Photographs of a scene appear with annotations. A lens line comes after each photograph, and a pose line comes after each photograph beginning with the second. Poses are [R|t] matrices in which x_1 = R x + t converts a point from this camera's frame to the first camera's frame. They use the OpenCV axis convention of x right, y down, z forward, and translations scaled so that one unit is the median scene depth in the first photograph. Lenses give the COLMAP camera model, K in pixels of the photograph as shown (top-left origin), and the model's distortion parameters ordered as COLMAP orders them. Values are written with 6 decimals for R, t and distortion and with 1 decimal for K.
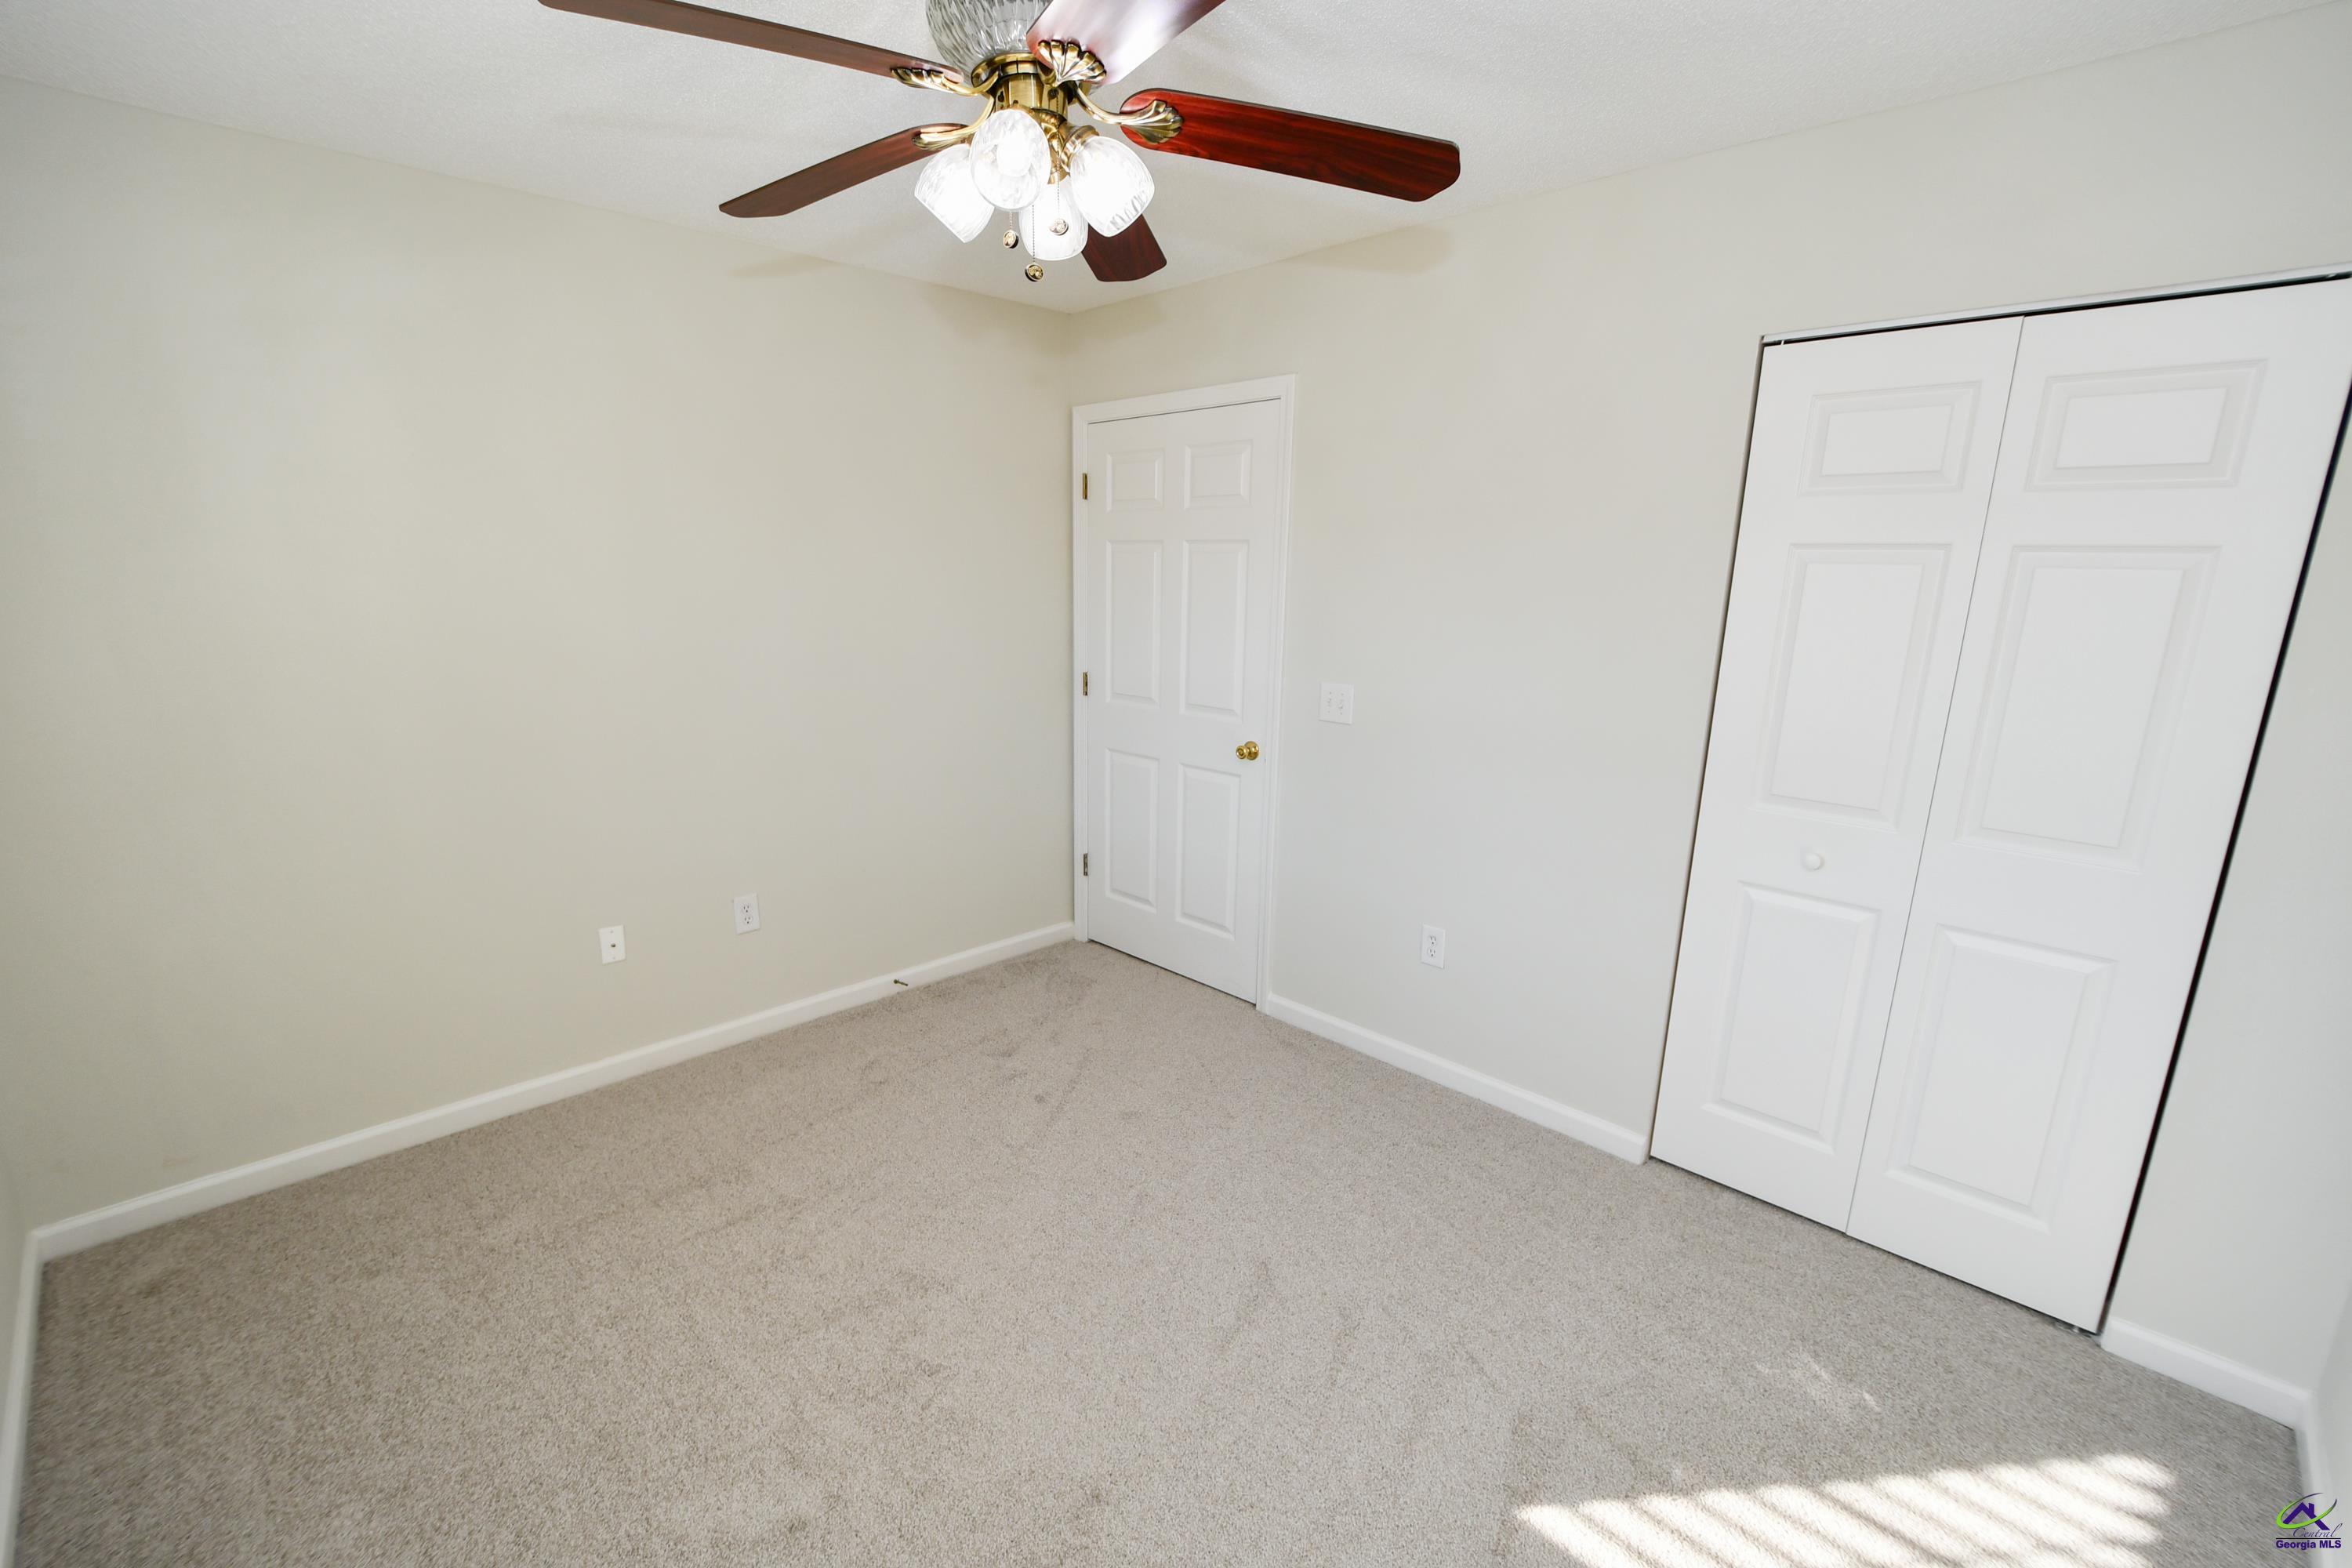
lens RADIAL K [[1009.5, 0, 1162.1], [0, 1009.5, 811.9], [0, 0, 1]] dist [-0.001251, -0.000583]
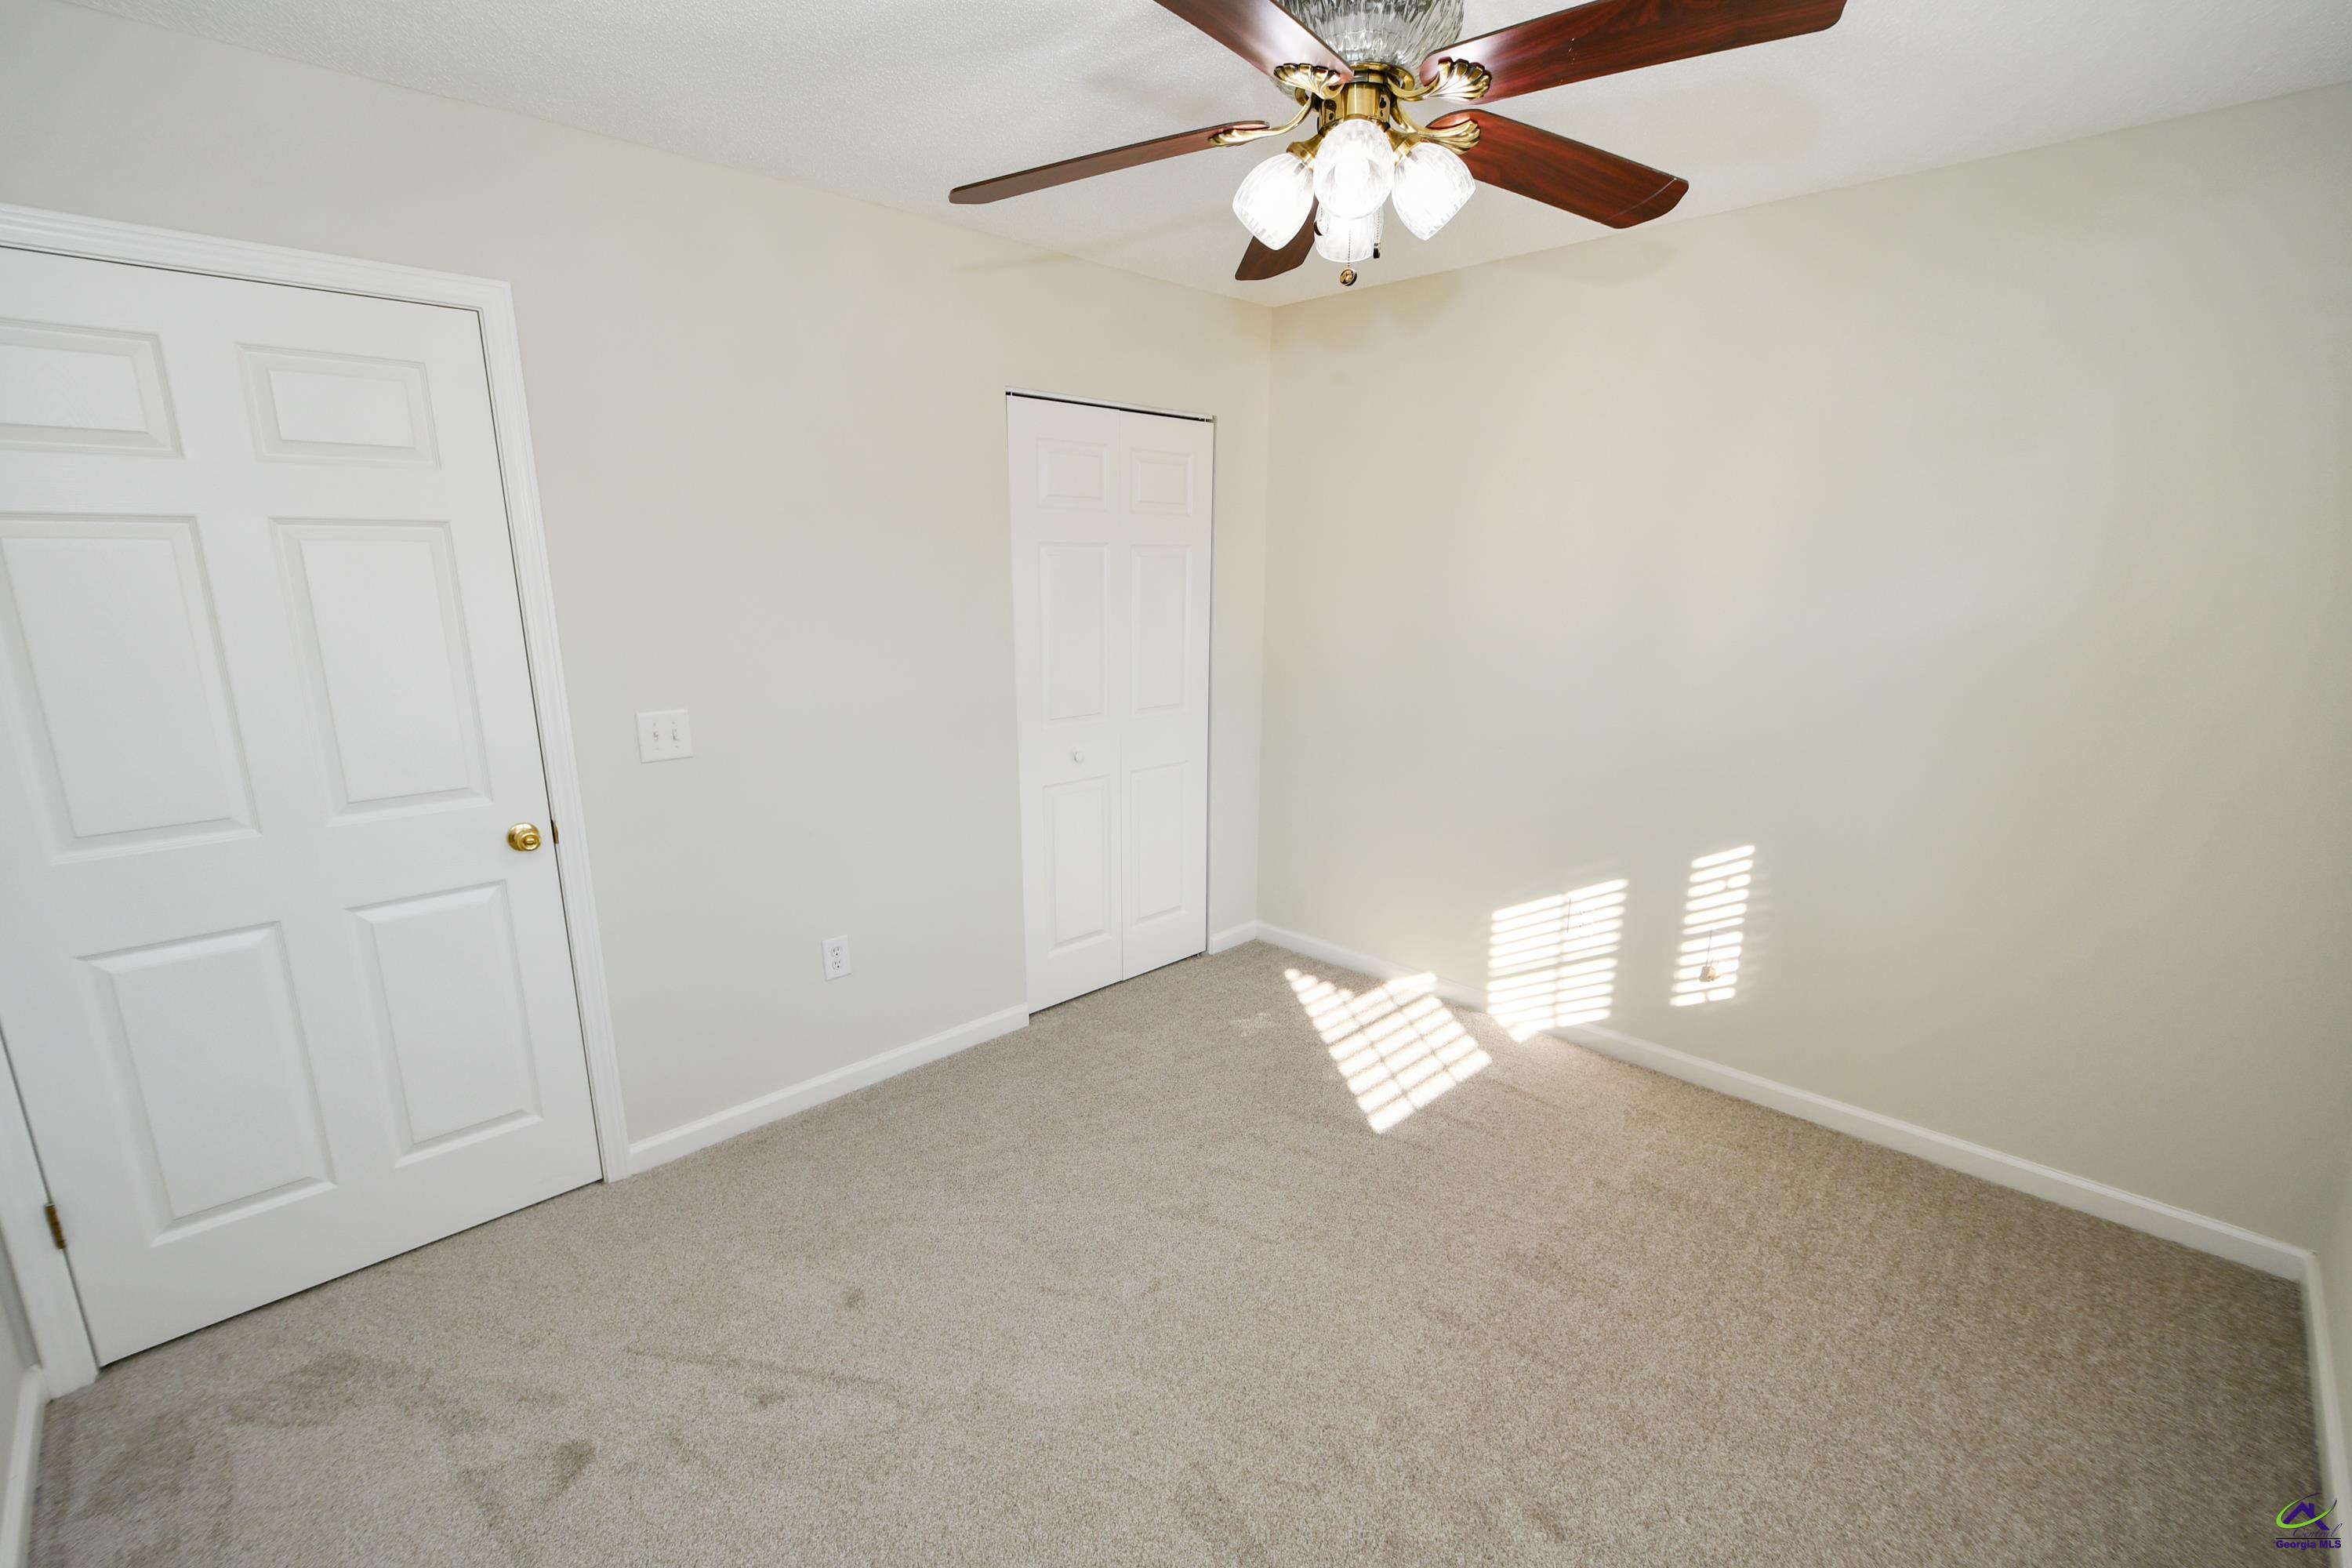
lens RADIAL K [[1030.4, 0, 1159.1], [0, 1030.4, 812.1], [0, 0, 1]] dist [0.009438, -0.010692]
pose [[0.021887, -0.257233, 0.966101, -0.625265], [0.233892, 0.940834, 0.245207, -0.162084], [-0.972016, 0.220597, 0.080757, 0.591507]]
